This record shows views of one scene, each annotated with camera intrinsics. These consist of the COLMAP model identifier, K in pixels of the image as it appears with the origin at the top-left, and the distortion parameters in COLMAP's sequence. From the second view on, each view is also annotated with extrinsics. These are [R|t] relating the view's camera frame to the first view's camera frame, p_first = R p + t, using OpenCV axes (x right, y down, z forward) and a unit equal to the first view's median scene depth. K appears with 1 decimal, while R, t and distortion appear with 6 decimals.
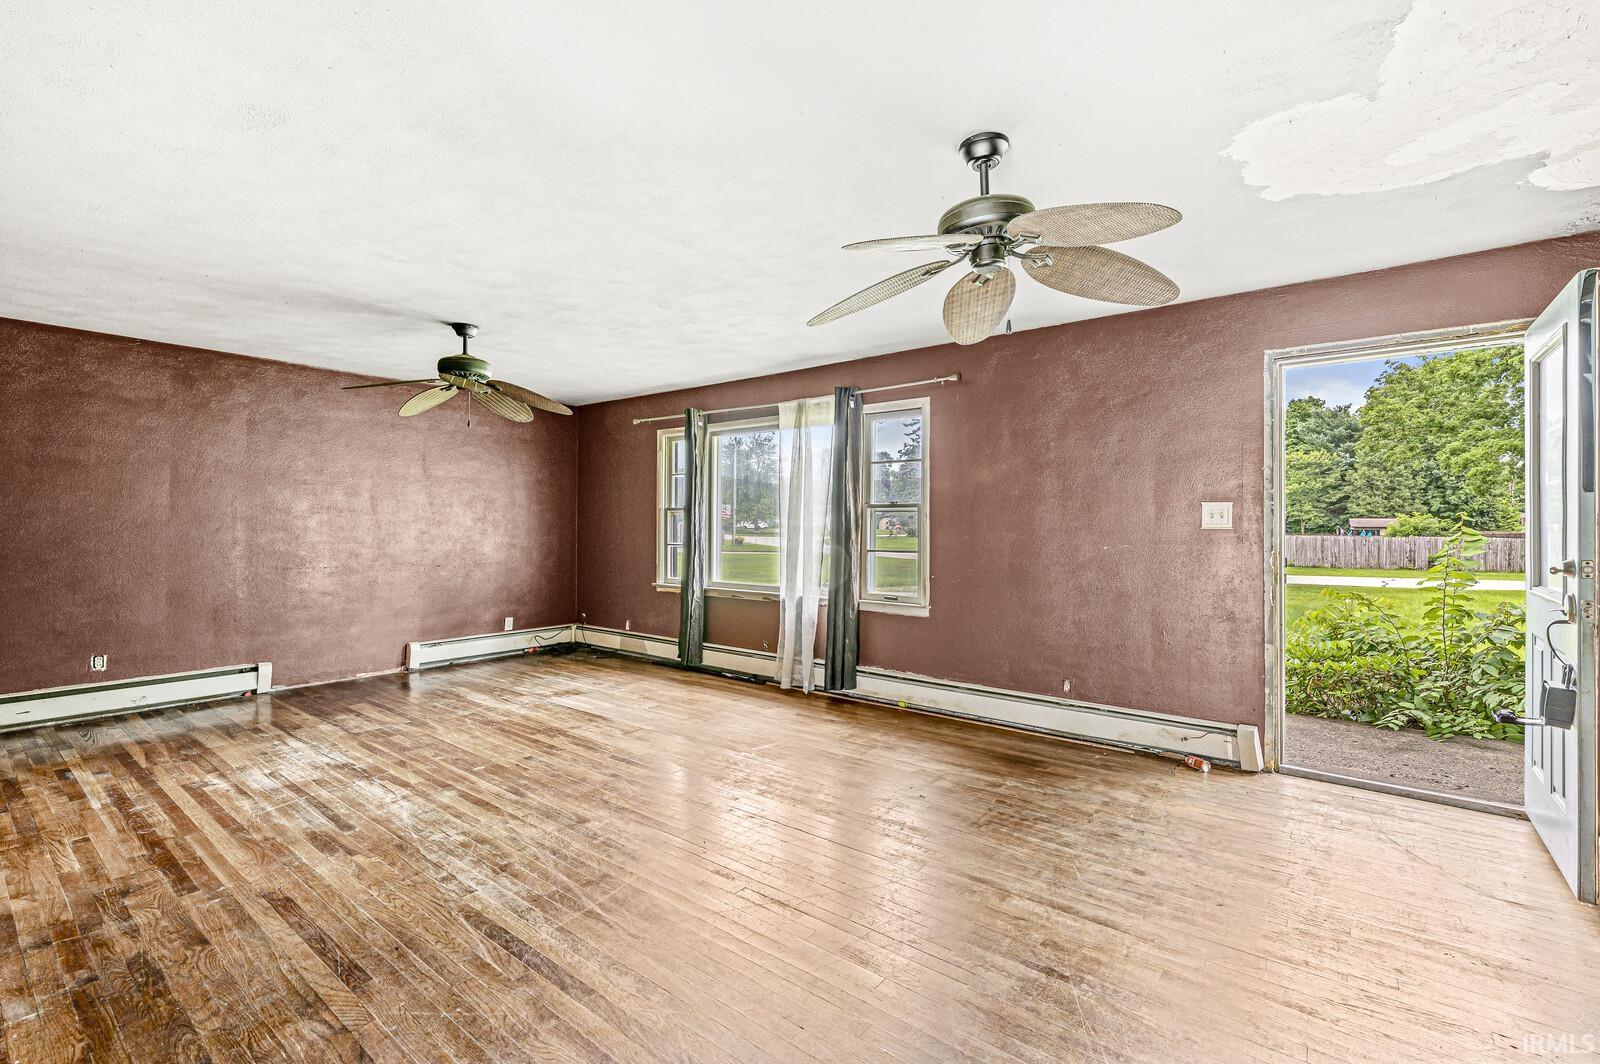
lens RADIAL K [[701.2, 0, 796.9], [0, 701.2, 518.7], [0, 0, 1]] dist [0.002080, 0.000576]
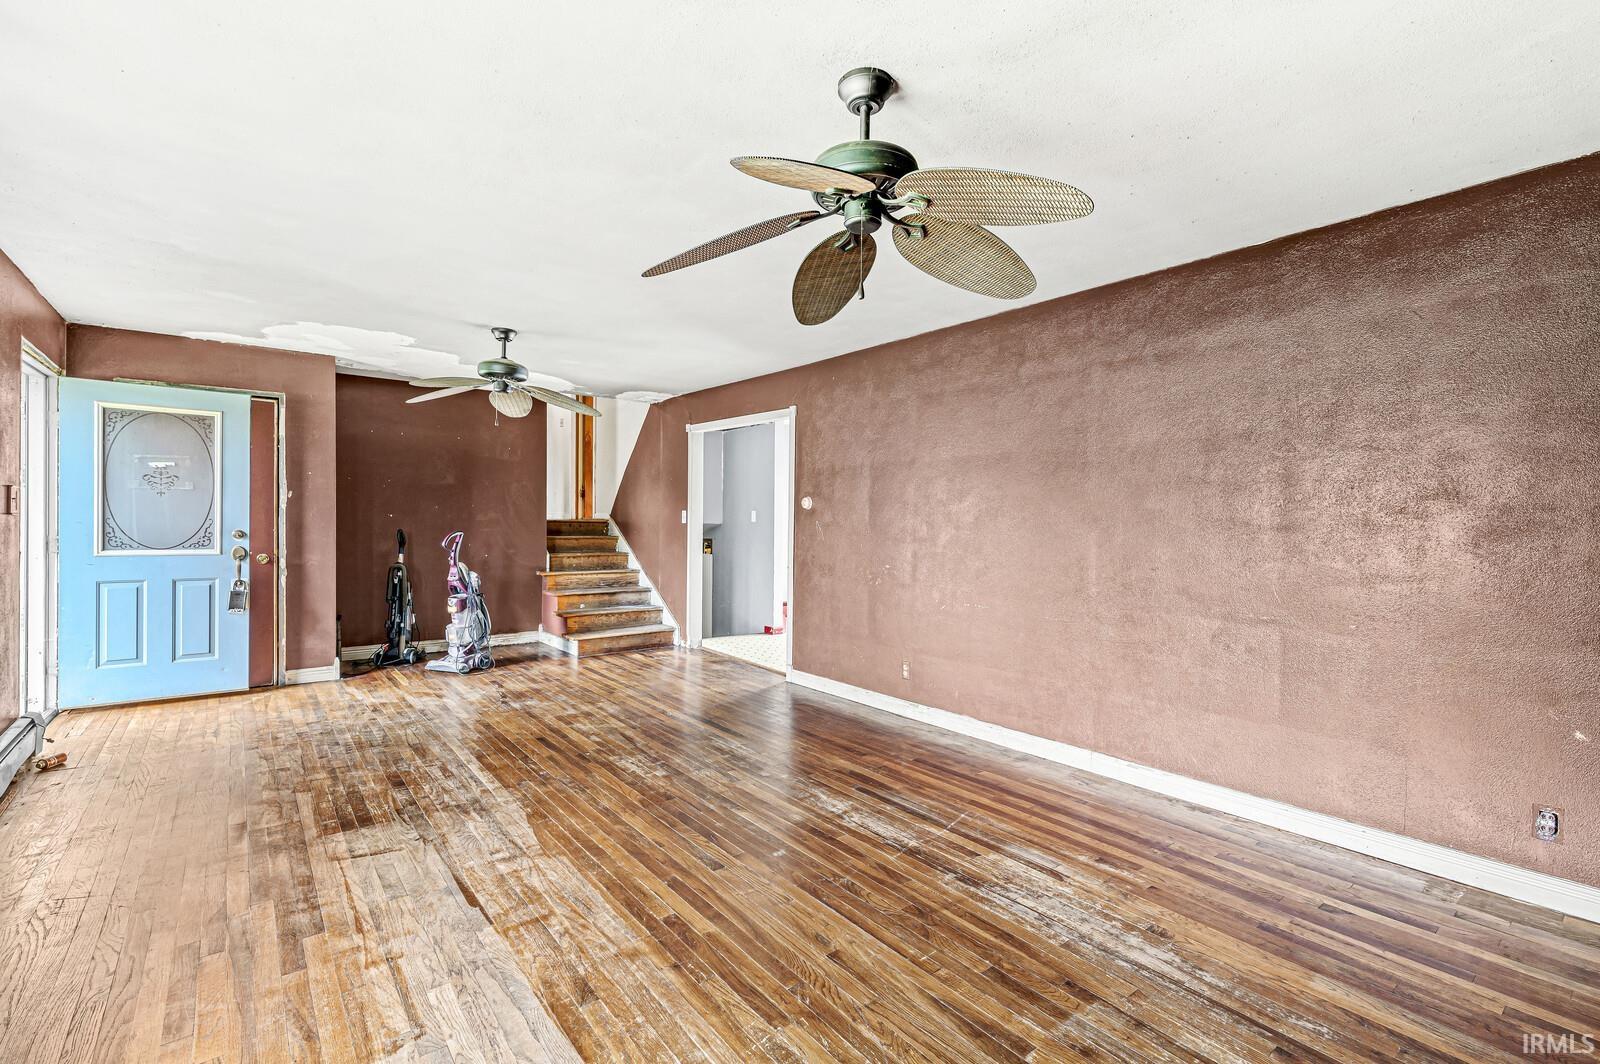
lens RADIAL K [[701.2, 0, 796.9], [0, 701.2, 518.7], [0, 0, 1]] dist [0.002080, 0.000576]
pose [[-0.974623, -0.012661, 0.223494, -0.642574], [-0.014401, 0.999877, -0.006157, 0.008569], [-0.223389, -0.009219, -0.974686, 1.749305]]
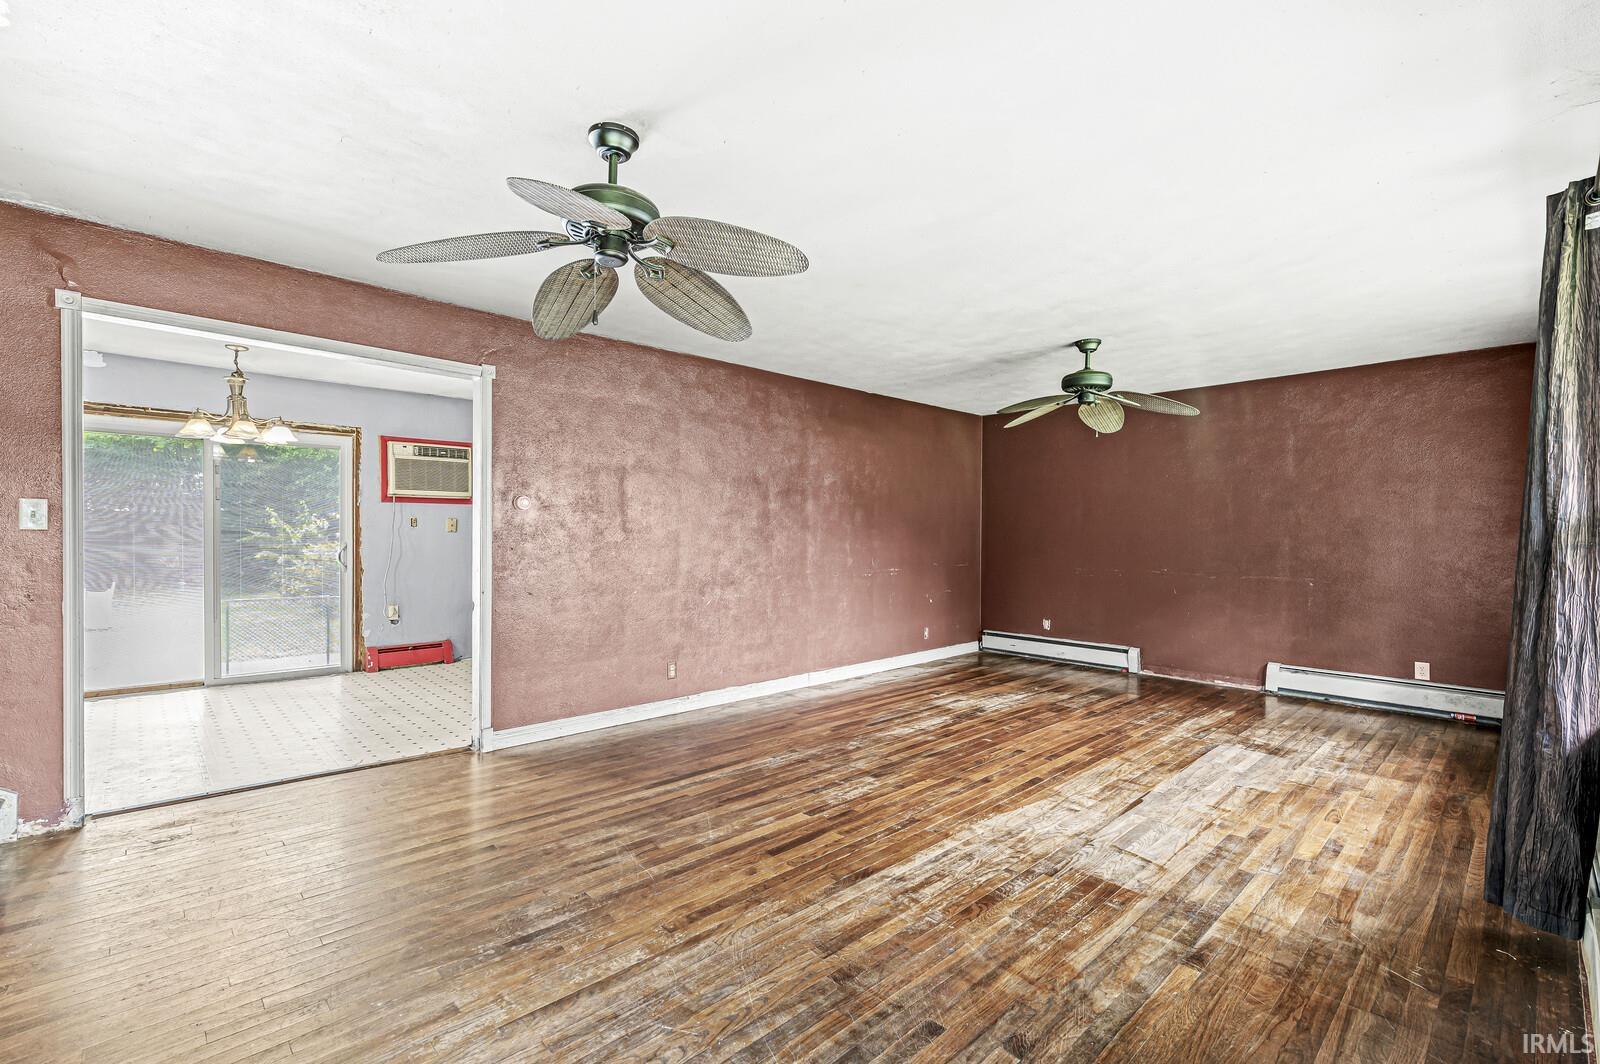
lens RADIAL K [[706.0, 0, 799.5], [0, 706.0, 543.9], [0, 0, 1]] dist [-0.000555, 0.000240]
pose [[-0.143730, 0.010583, -0.989560, 0.756366], [-0.000068, 0.999943, 0.010703, 0.019232], [0.989617, 0.001606, -0.143721, 0.875564]]
